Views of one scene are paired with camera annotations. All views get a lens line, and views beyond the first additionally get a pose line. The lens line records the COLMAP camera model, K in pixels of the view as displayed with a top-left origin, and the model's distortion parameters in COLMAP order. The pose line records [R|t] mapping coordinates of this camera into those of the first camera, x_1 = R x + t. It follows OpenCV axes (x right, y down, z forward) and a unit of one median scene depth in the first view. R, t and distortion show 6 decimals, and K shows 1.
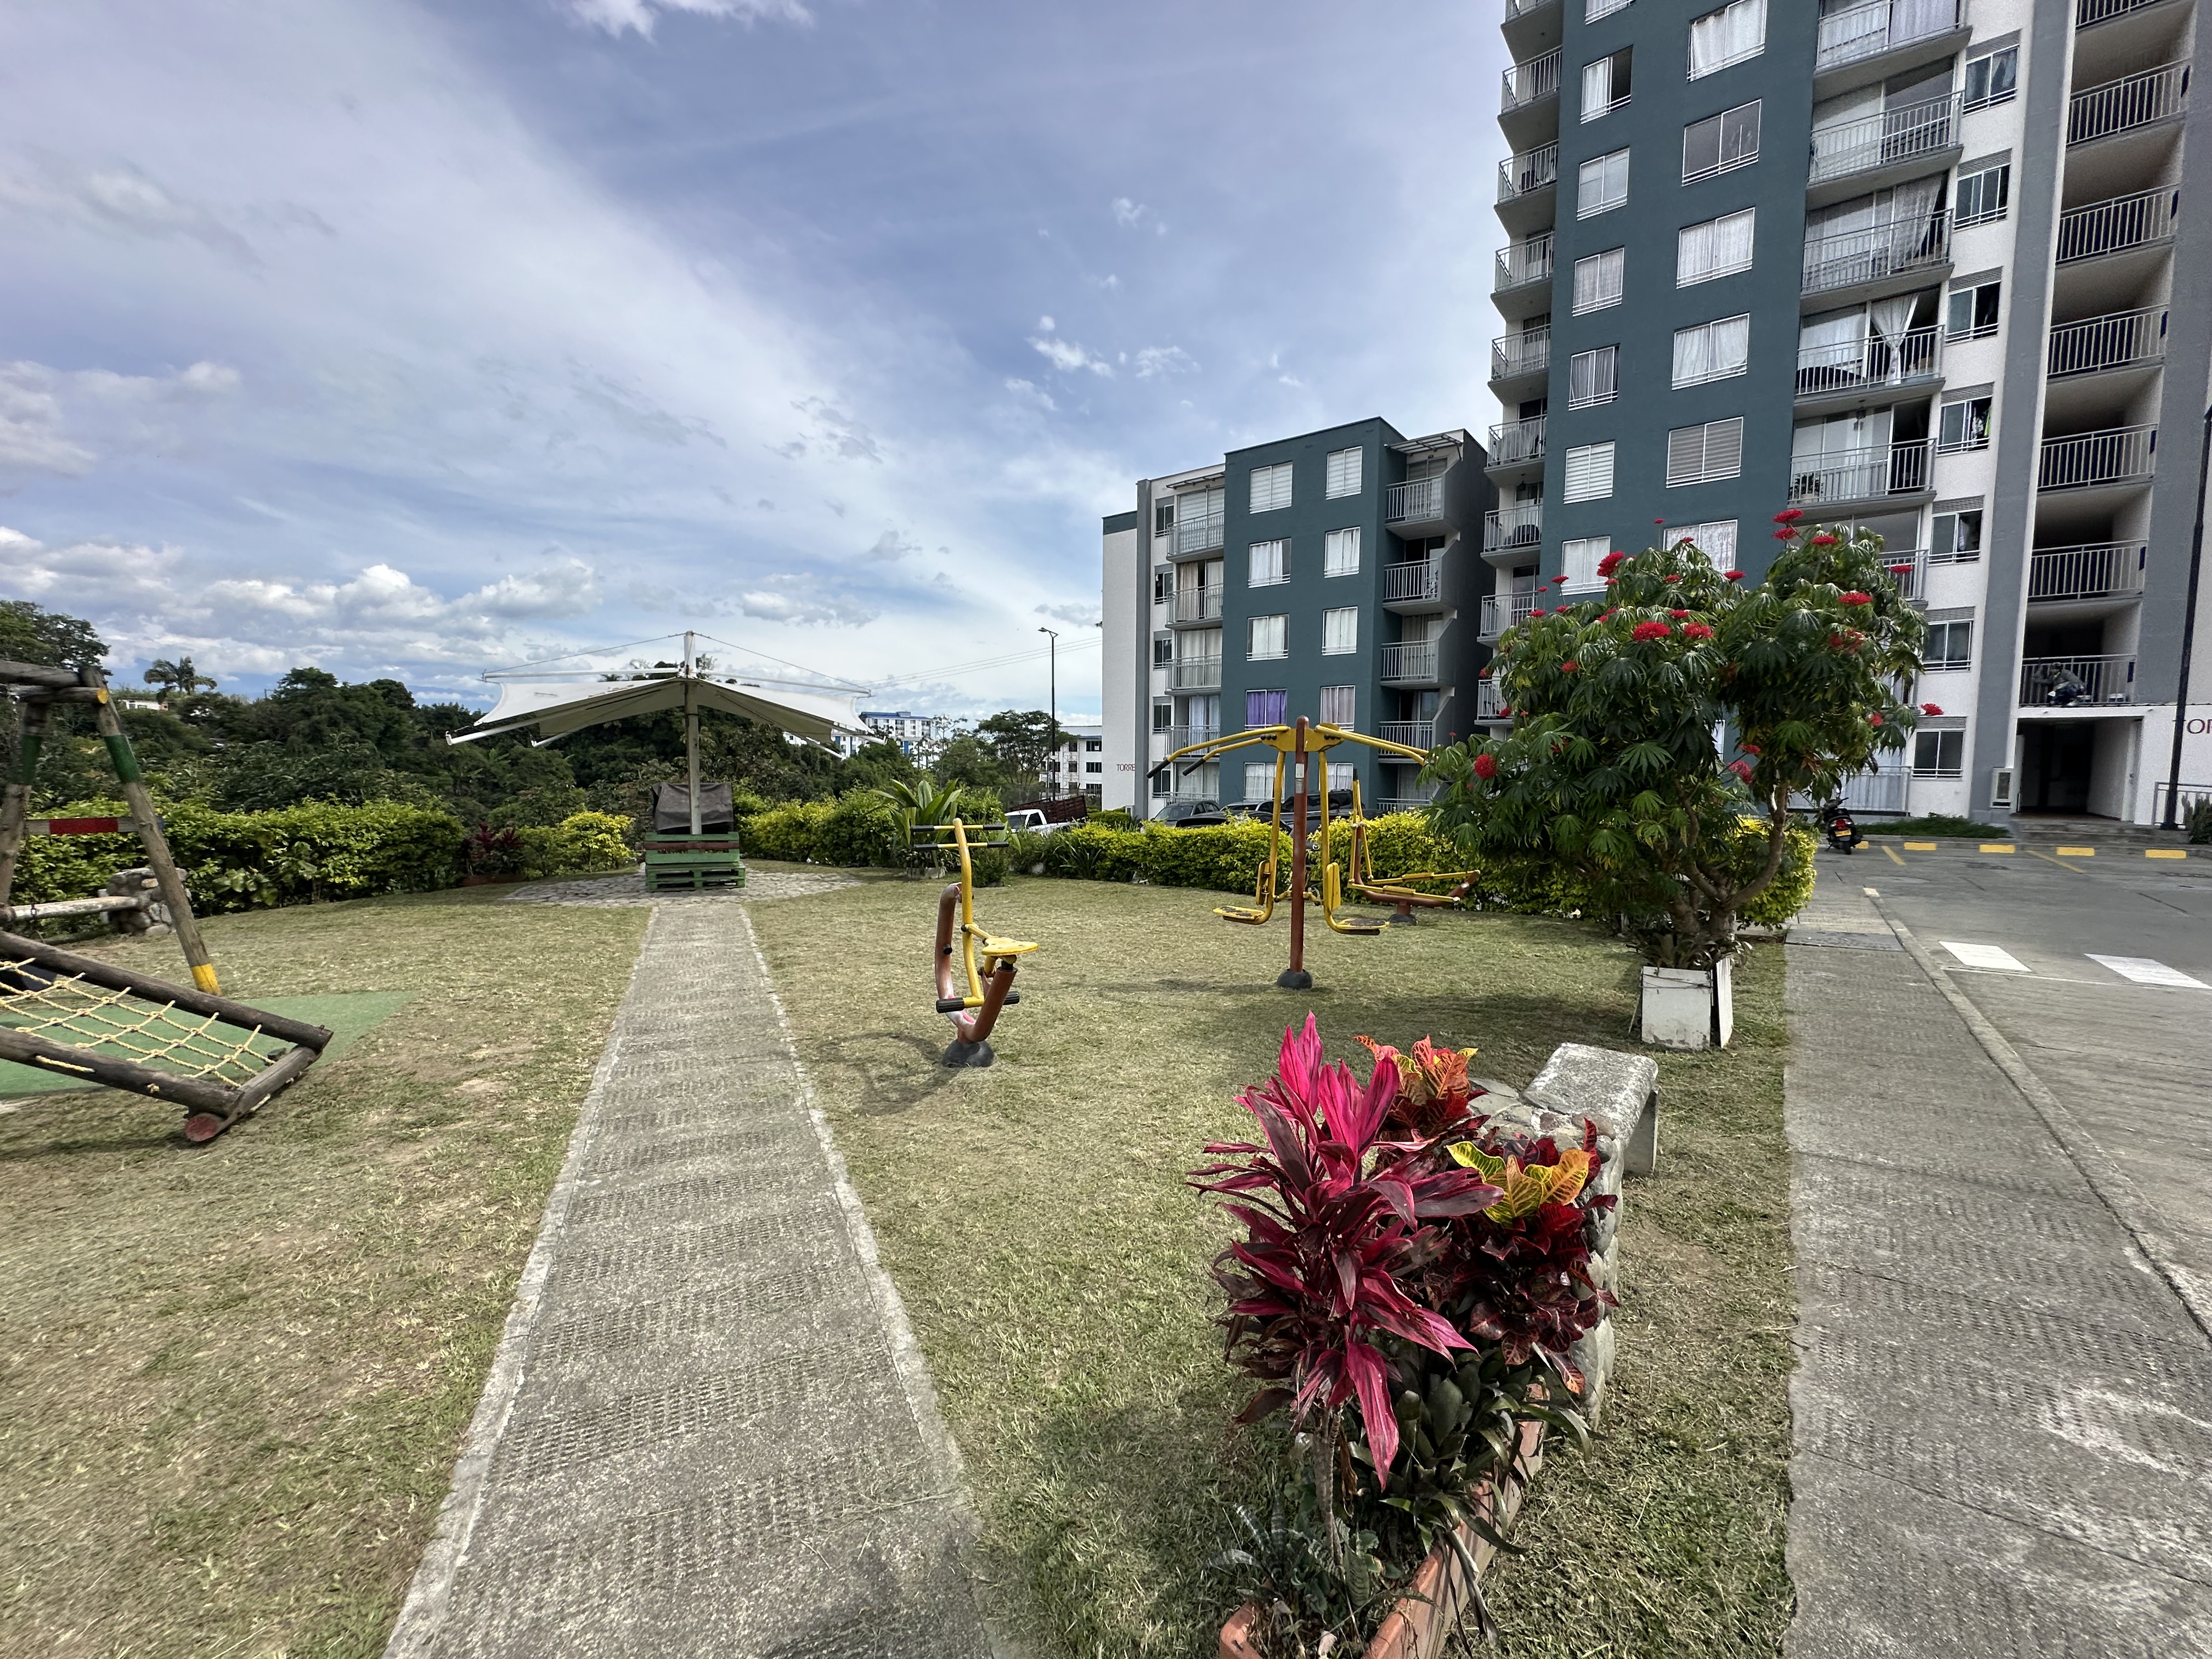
lens RADIAL K [[867.0, 0, 1107.4], [0, 867.0, 828.4], [0, 0, 1]] dist [-0.007507, 0.001456]
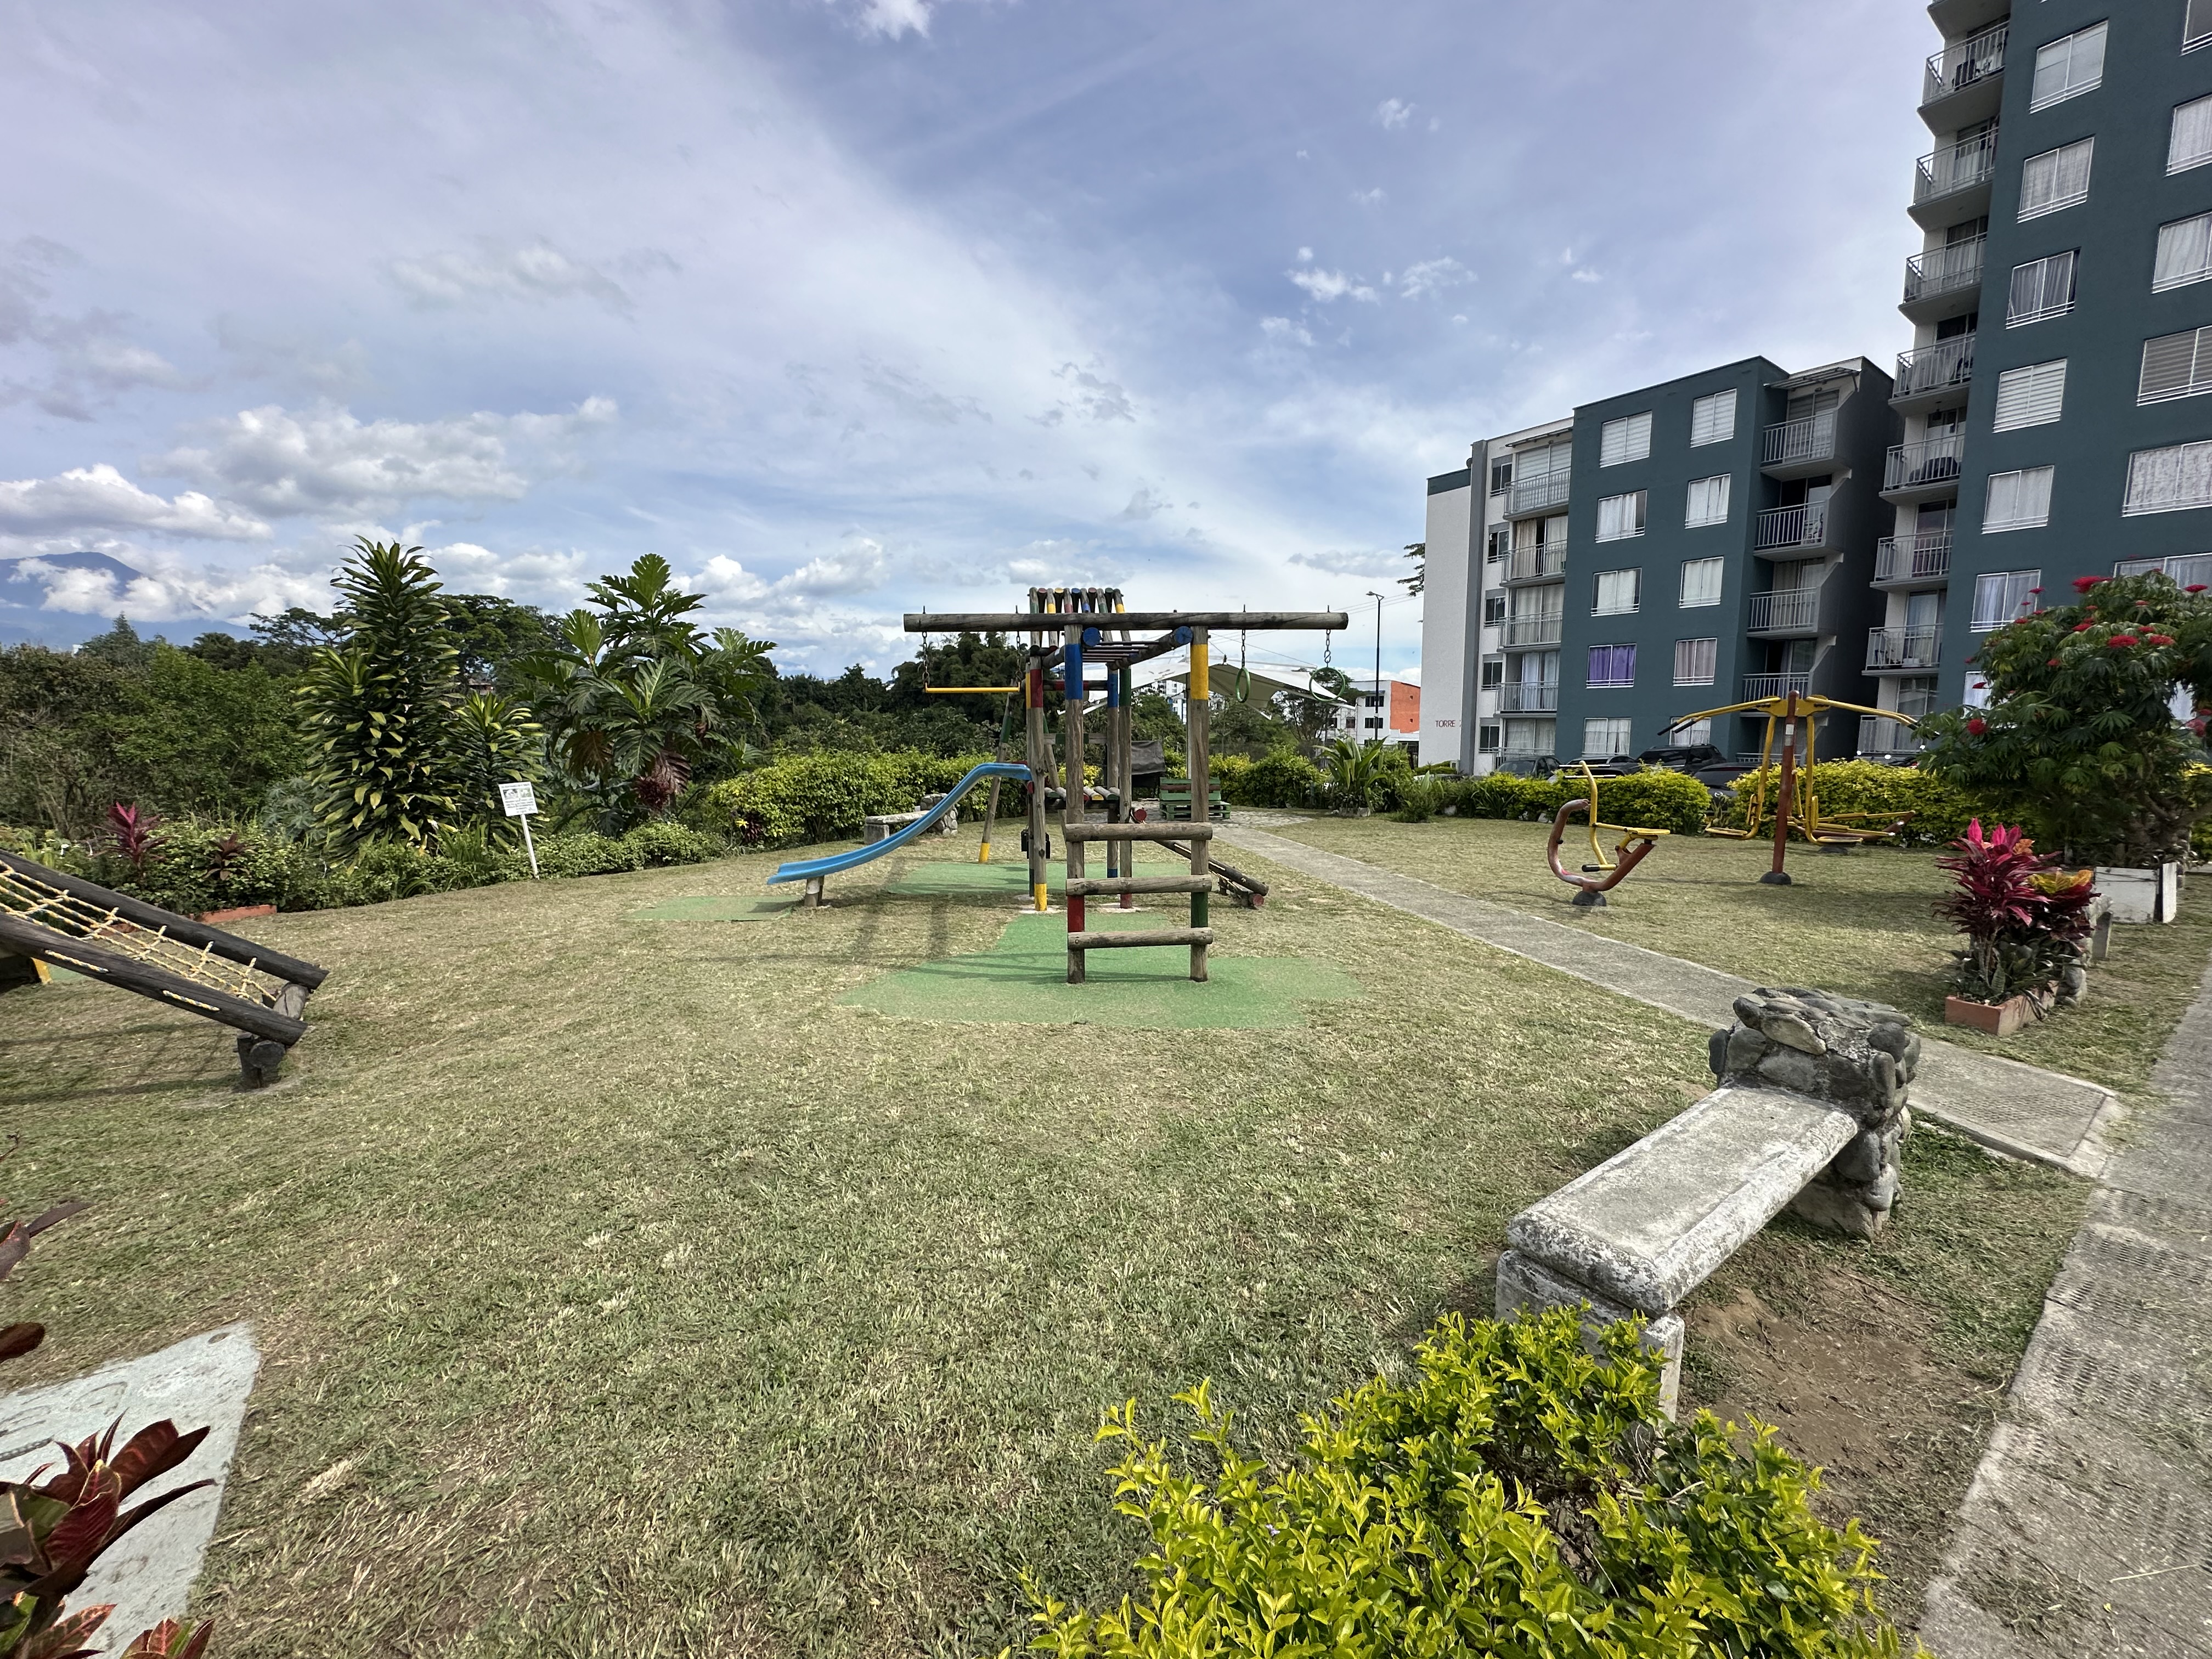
lens RADIAL K [[871.6, 0, 1106.8], [0, 871.6, 828.0], [0, 0, 1]] dist [-0.005650, 0.000490]
pose [[0.960364, 0.022251, -0.277861, -0.098861], [-0.008705, 0.998717, 0.049893, 0.007223], [0.278615, -0.045497, 0.959325, -0.147015]]
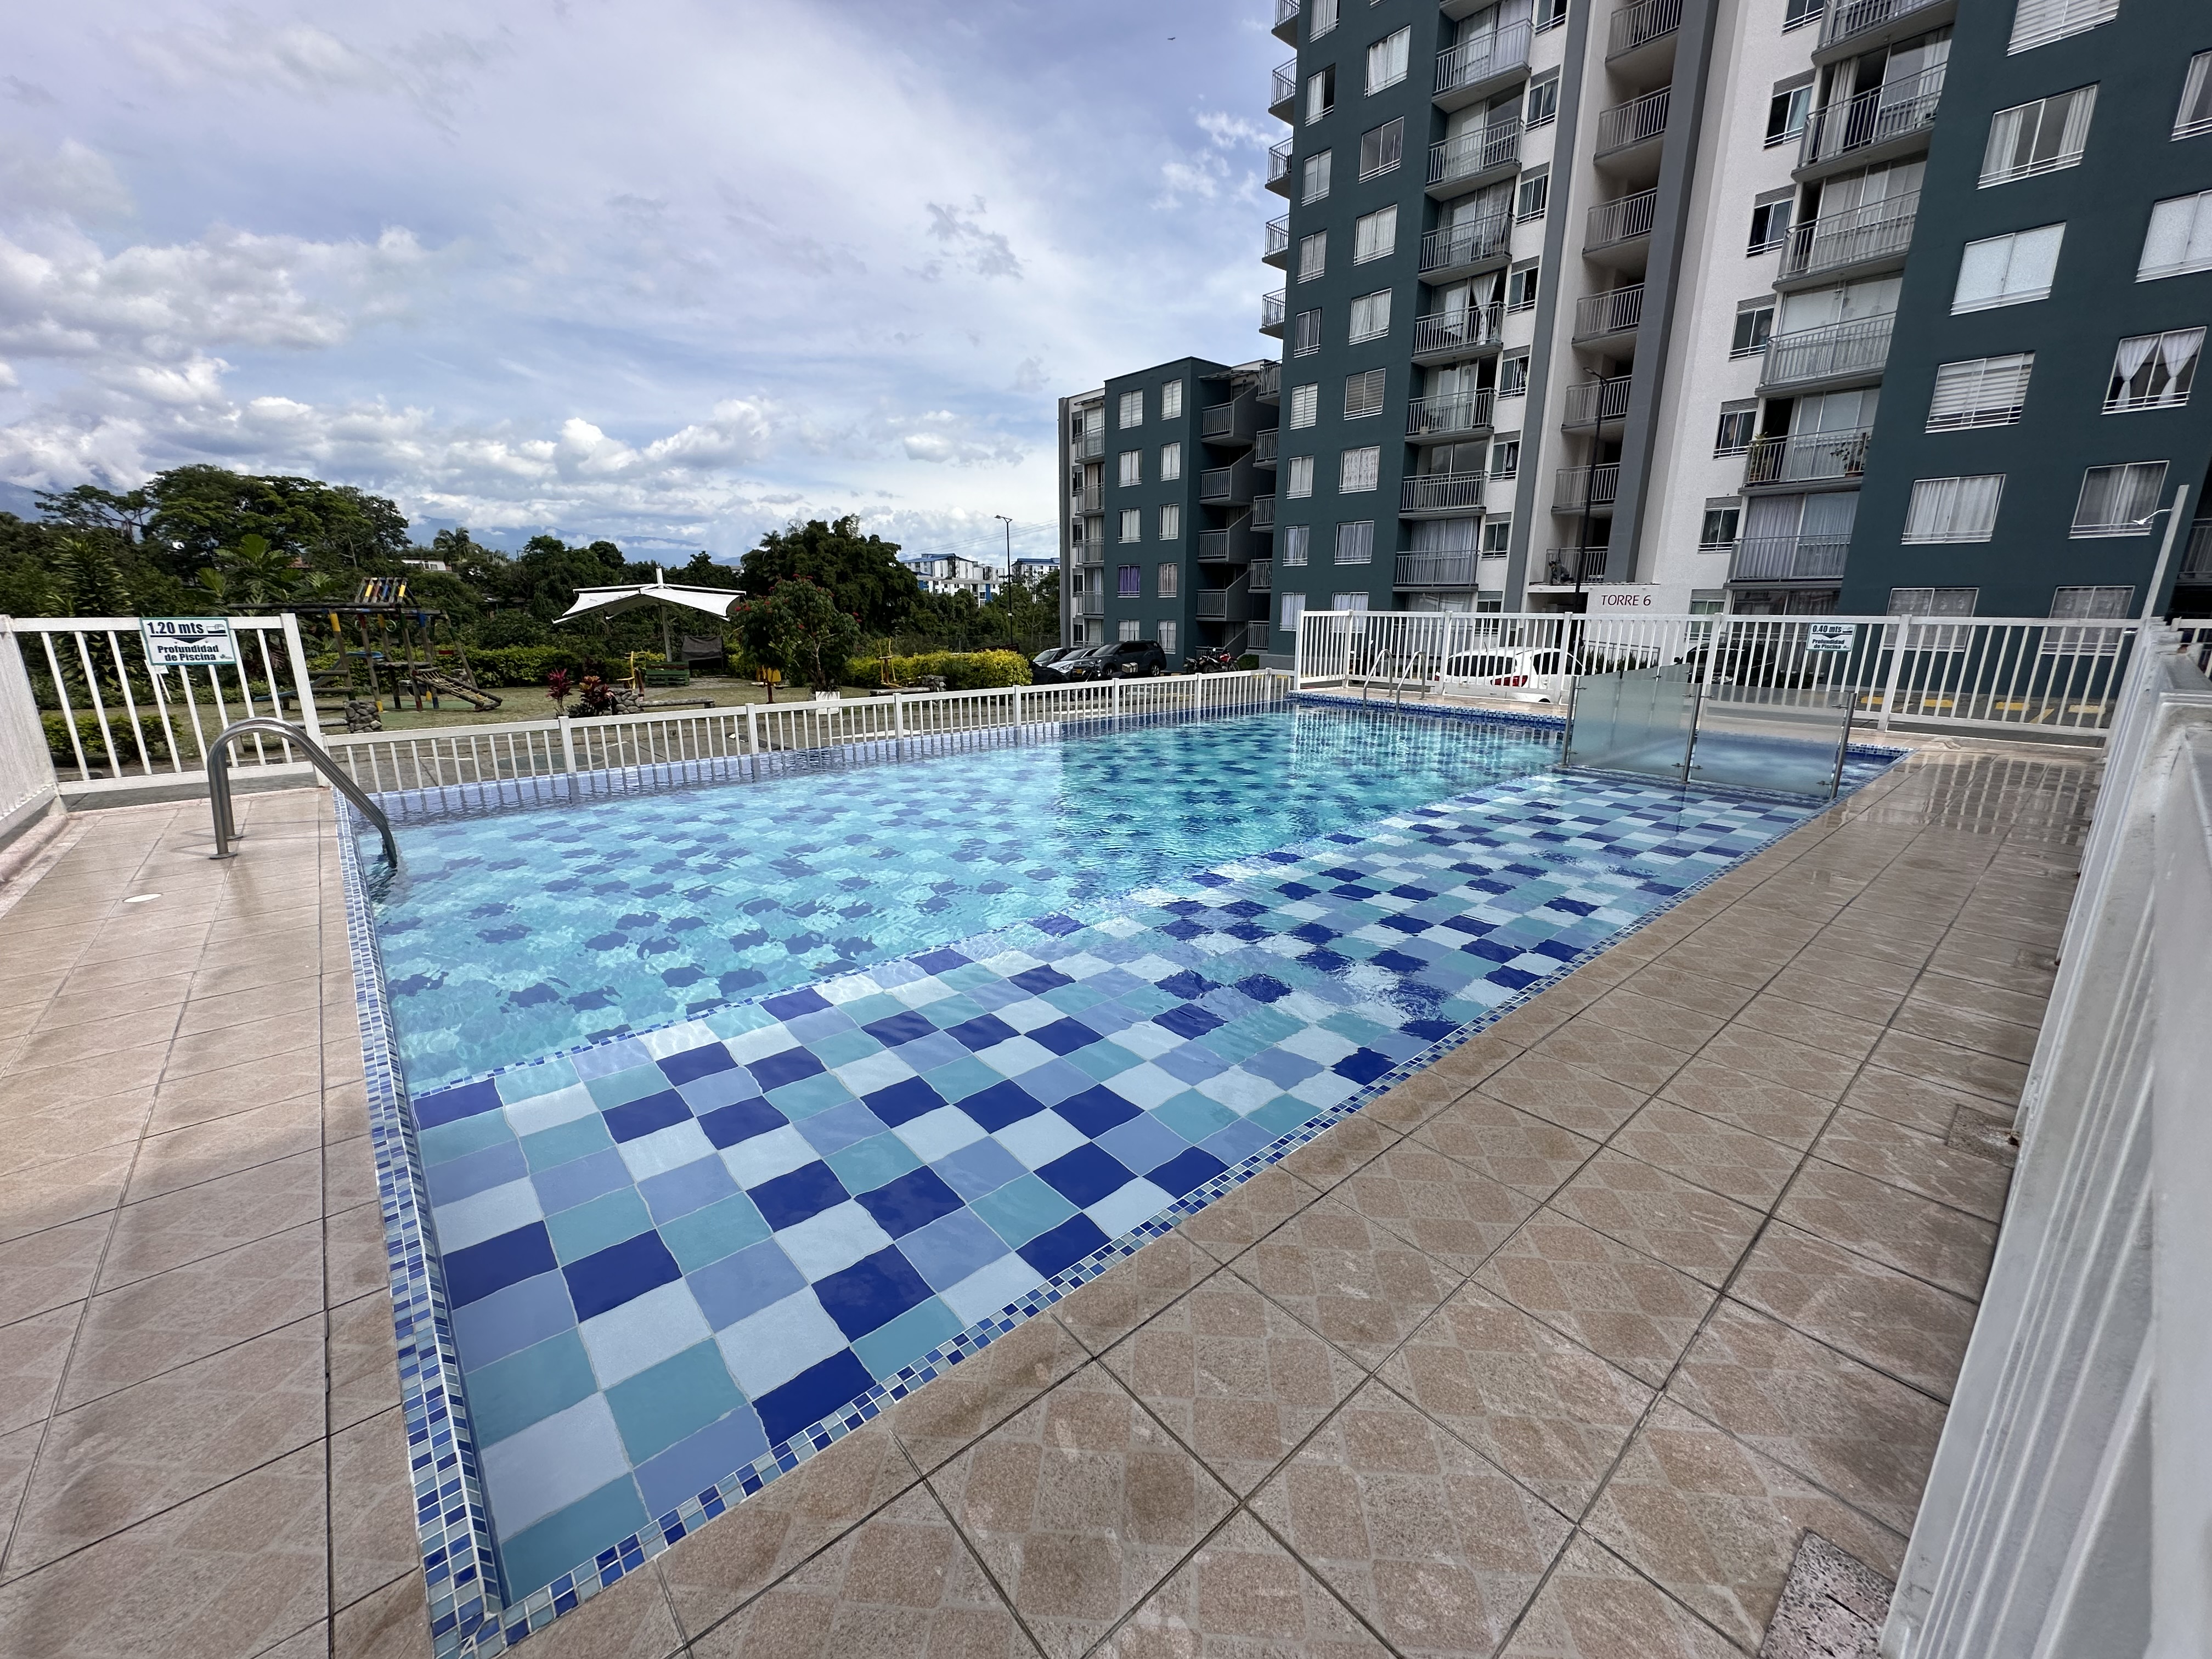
lens RADIAL K [[882.4, 0, 1120.6], [0, 882.4, 823.0], [0, 0, 1]] dist [-0.004446, 0.001067]
pose [[0.981174, 0.043469, -0.188172, 0.469326], [-0.011968, 0.986154, 0.165401, 0.011543], [0.192757, -0.160035, 0.968108, -0.434813]]
